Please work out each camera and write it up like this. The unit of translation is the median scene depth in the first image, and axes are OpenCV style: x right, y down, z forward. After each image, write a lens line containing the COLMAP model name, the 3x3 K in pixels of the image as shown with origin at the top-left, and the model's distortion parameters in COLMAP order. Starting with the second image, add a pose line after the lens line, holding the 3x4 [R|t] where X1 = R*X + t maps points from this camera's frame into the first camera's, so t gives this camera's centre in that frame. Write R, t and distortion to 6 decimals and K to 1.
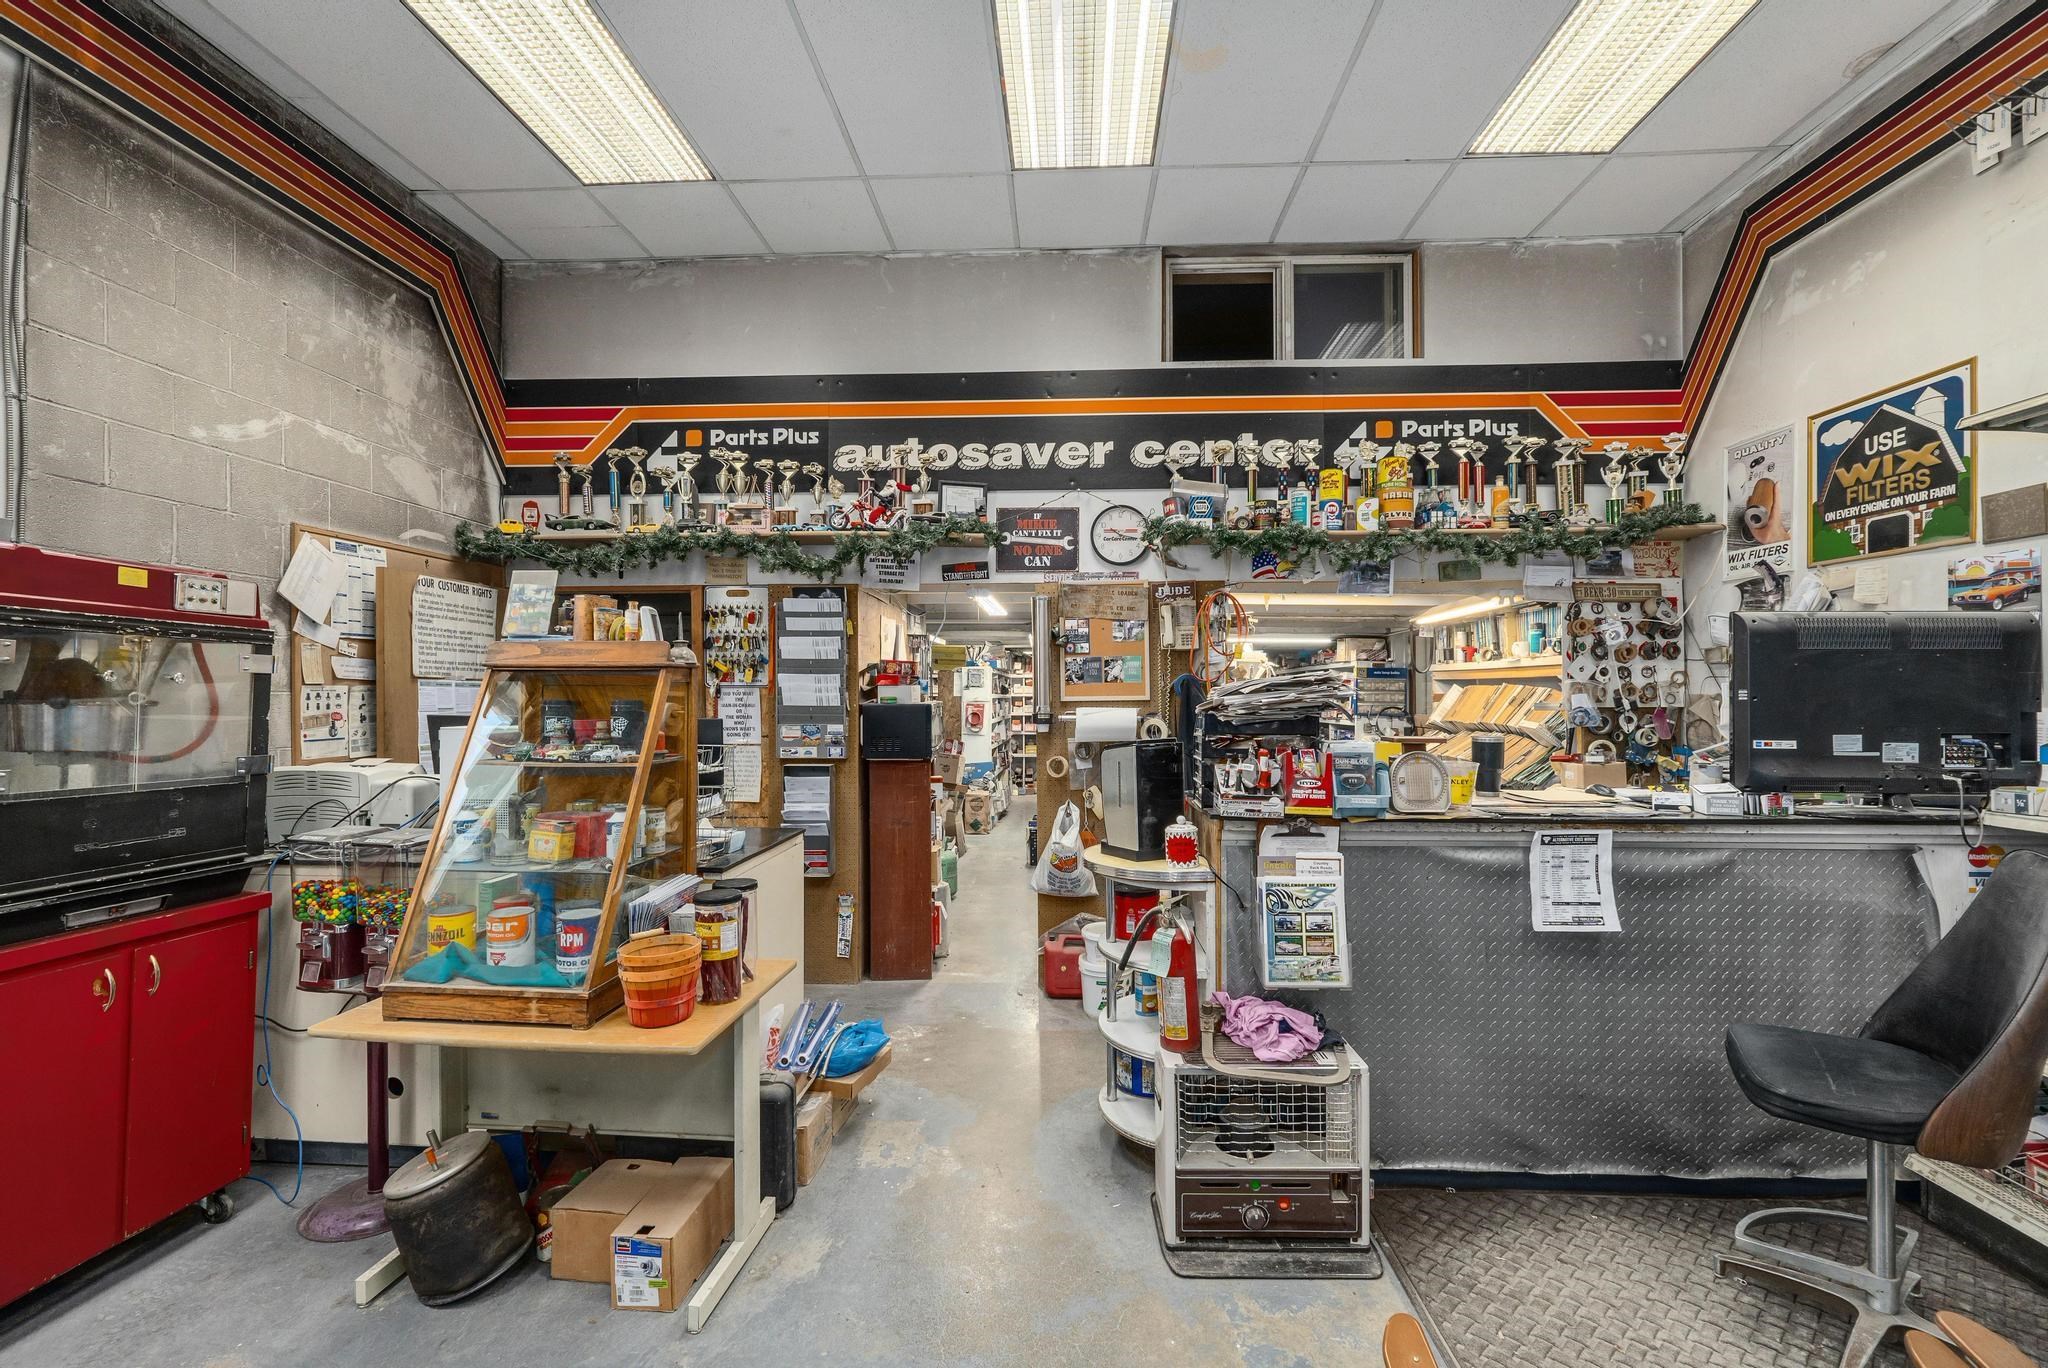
lens RADIAL K [[896.5, 0, 1017.2], [0, 896.5, 684.8], [0, 0, 1]] dist [-0.004531, 0.000134]
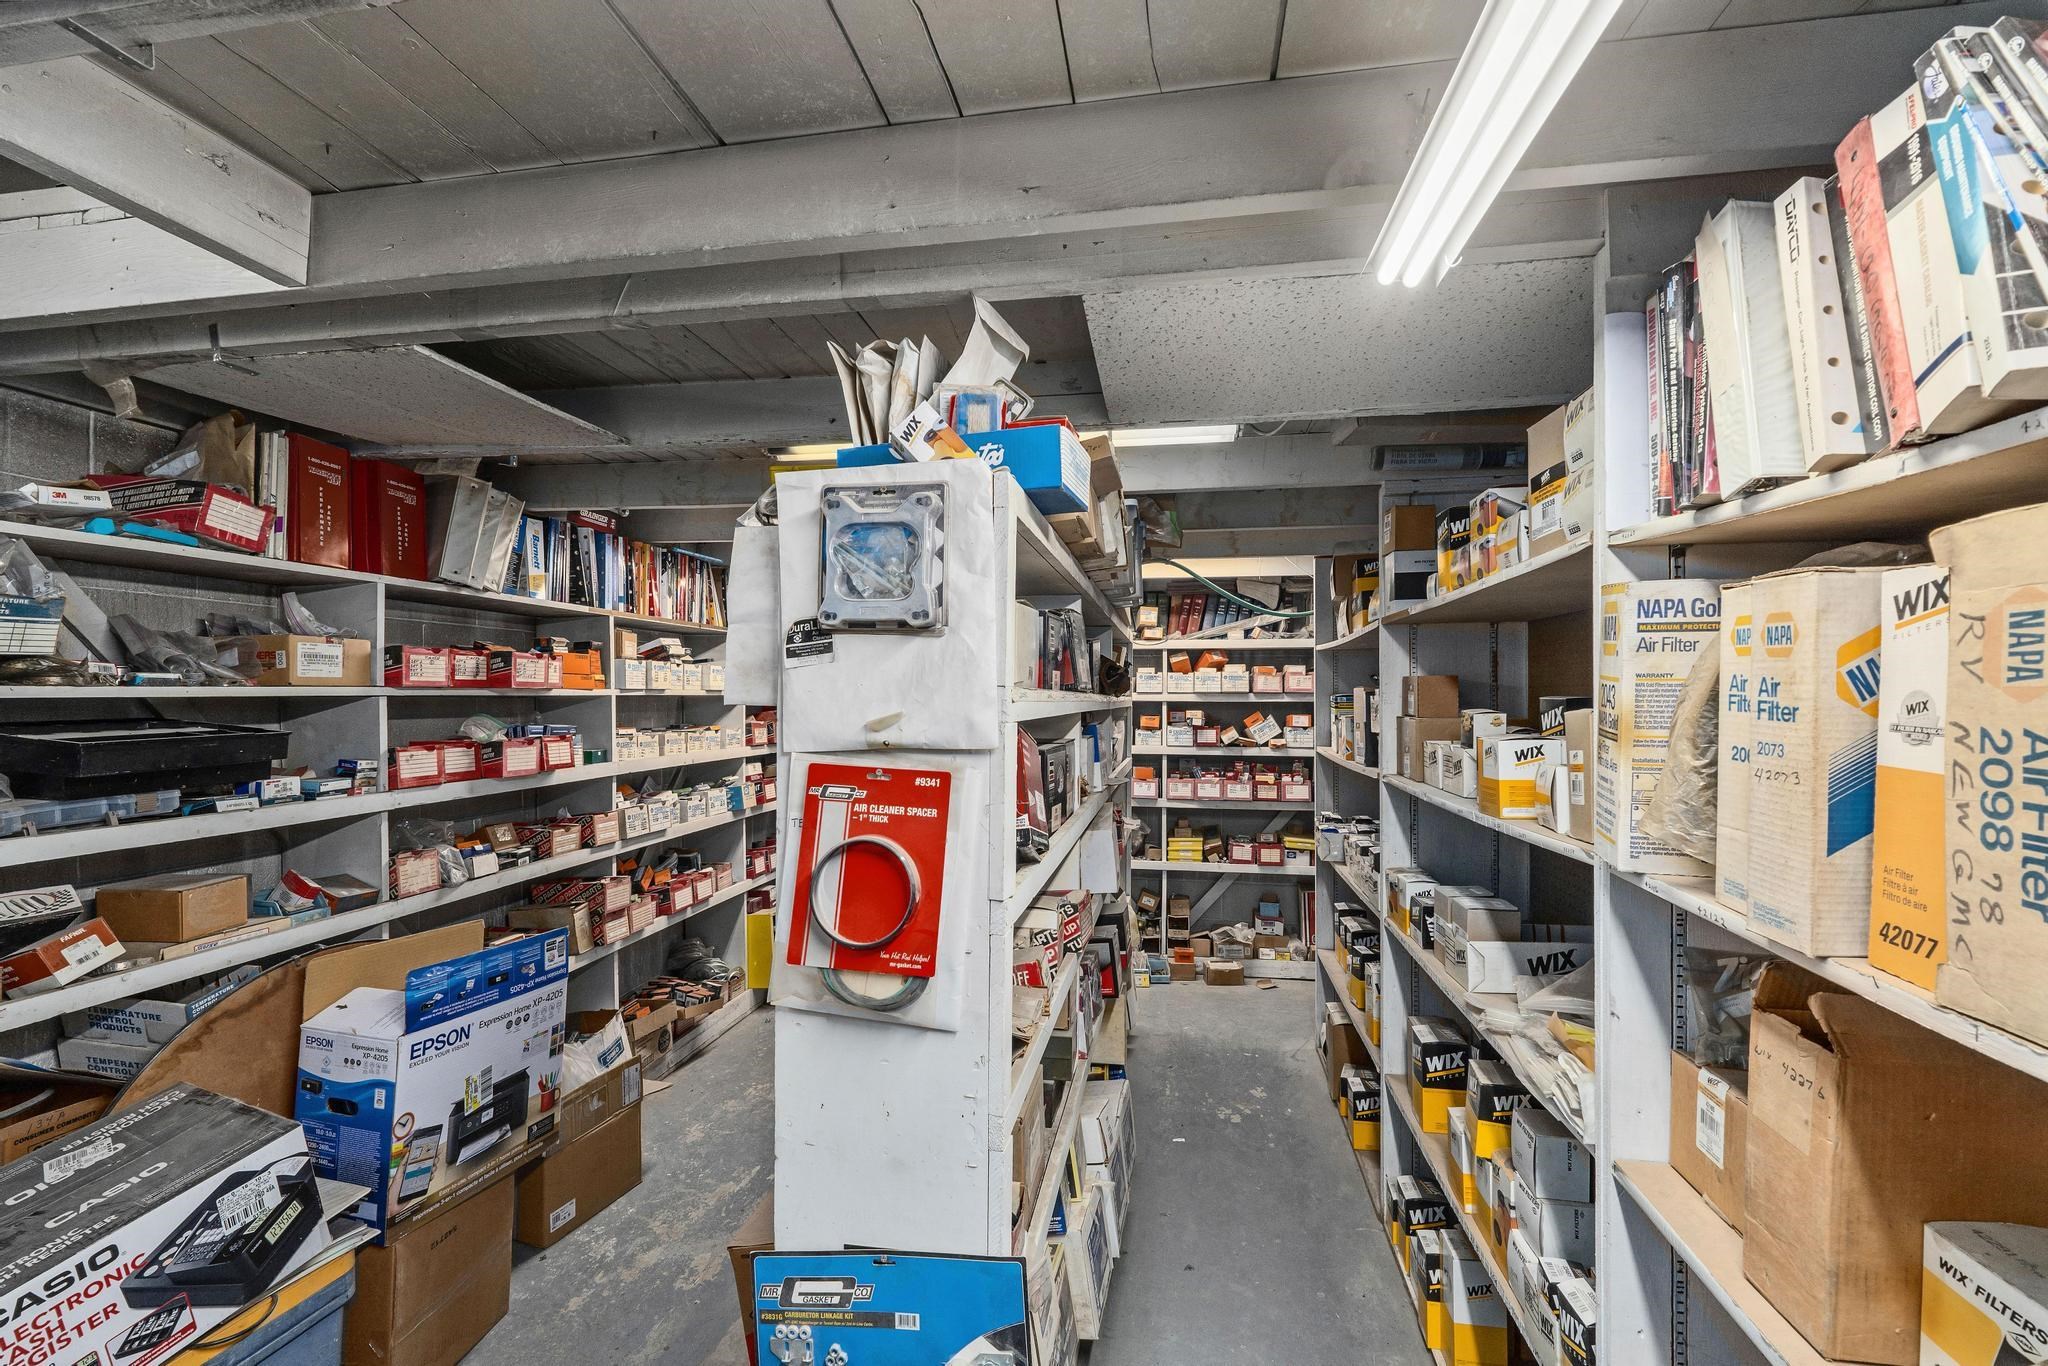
lens RADIAL K [[882.0, 0, 1025.9], [0, 882.0, 692.2], [0, 0, 1]] dist [-0.007092, 0.000013]
pose [[0.994281, -0.000915, -0.106792, -0.030239], [0.001454, 0.999987, 0.004965, 0.022352], [0.106786, -0.005092, 0.994269, 1.927643]]
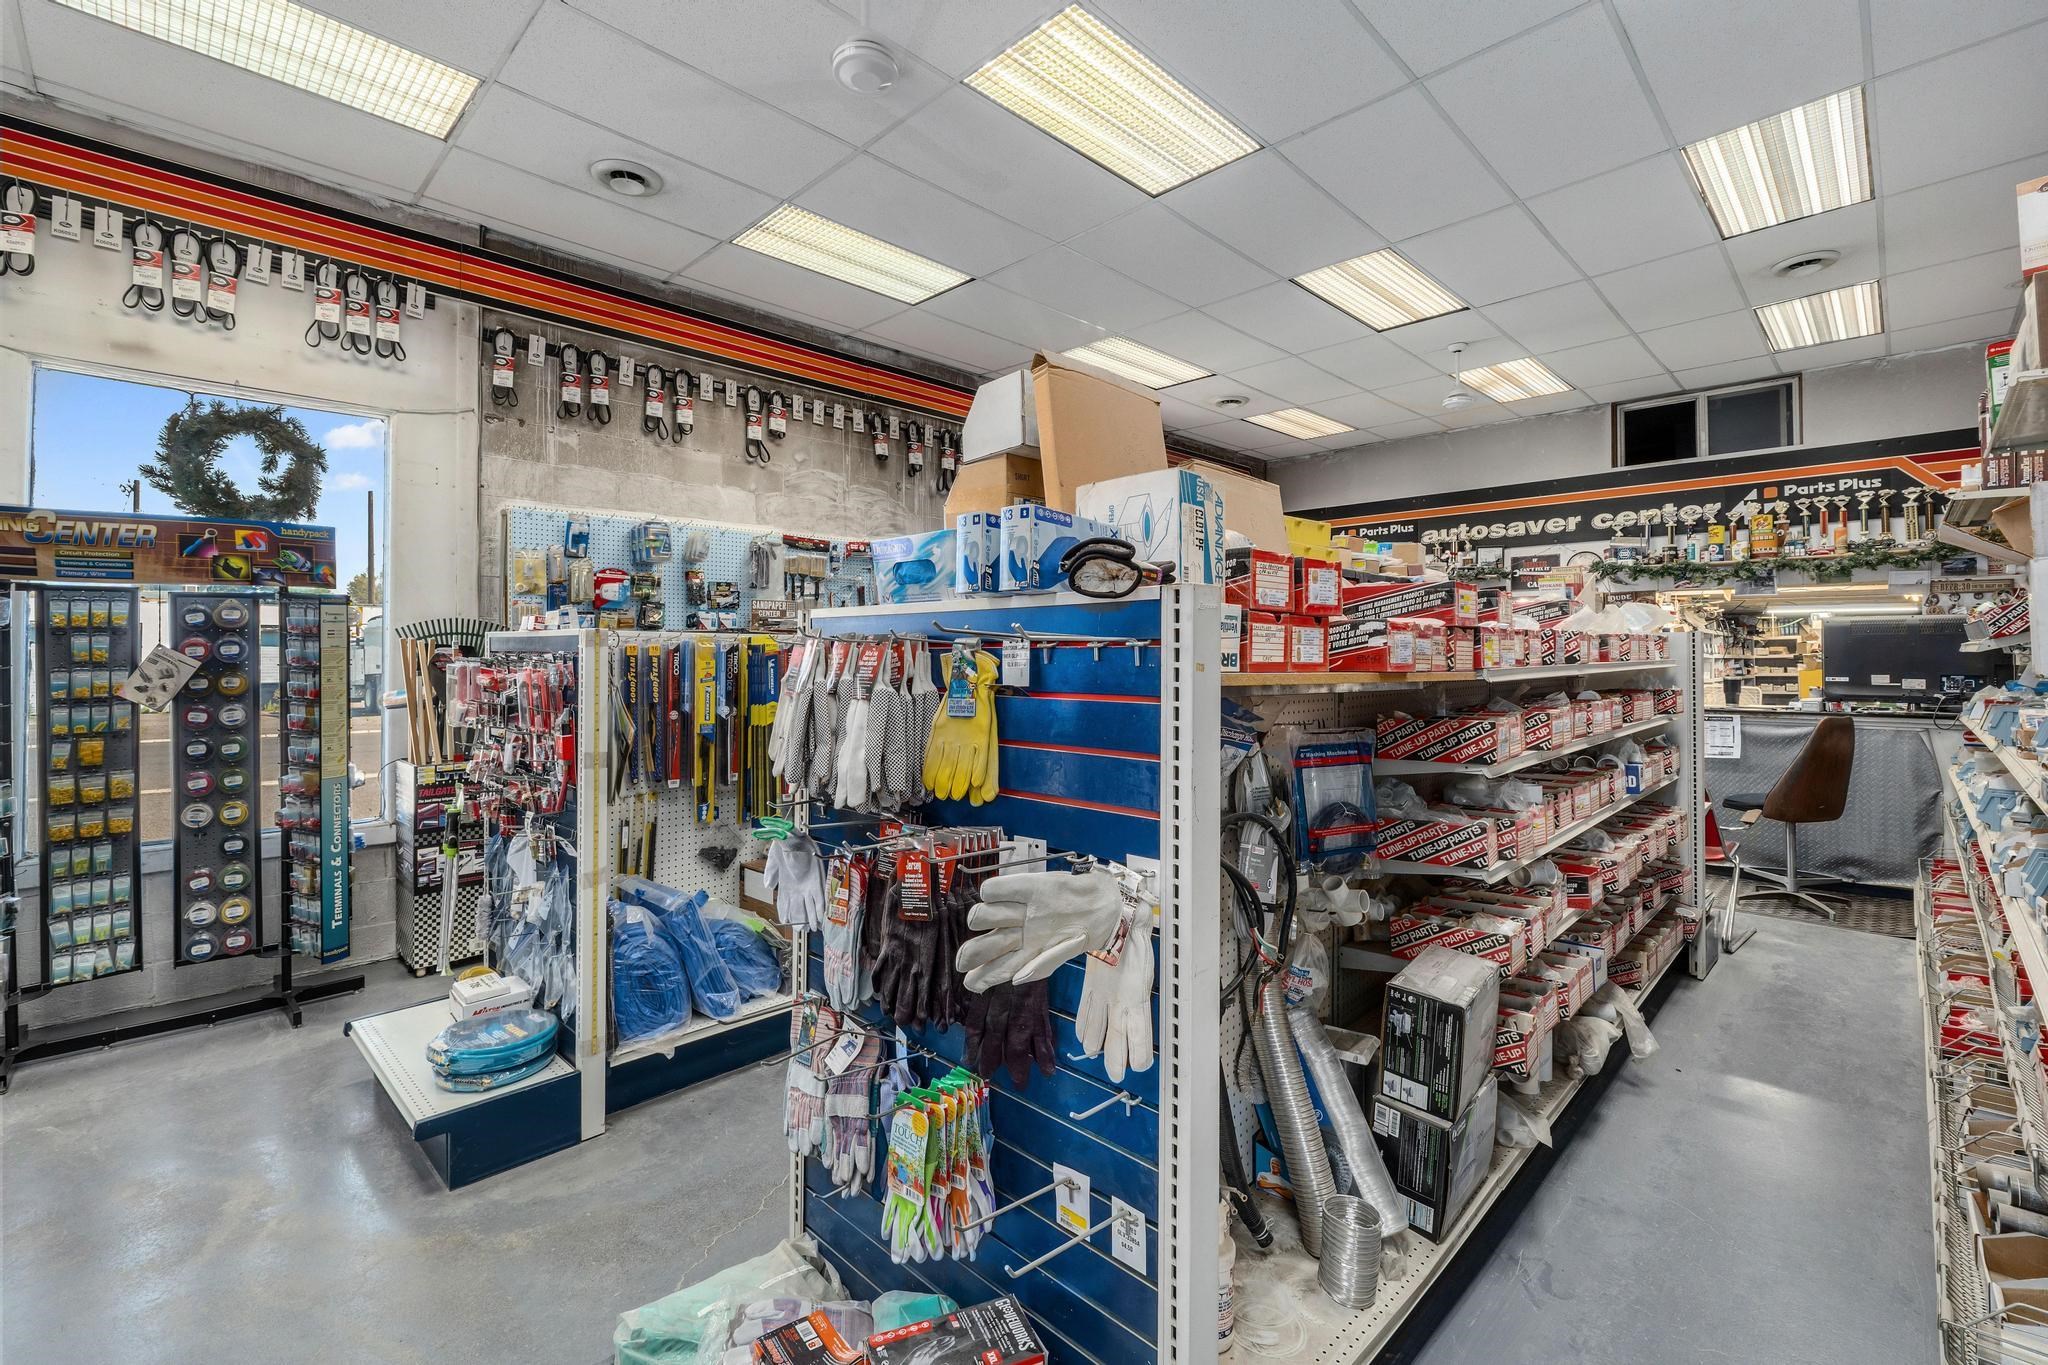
lens RADIAL K [[882.0, 0, 1034.2], [0, 882.0, 631.9], [0, 0, 1]] dist [-0.007092, 0.000013]
pose [[0.747335, -0.018973, -0.664176, 0.470629], [0.007149, 0.999764, -0.020515, -0.009931], [0.664409, 0.010584, 0.747295, -1.084127]]
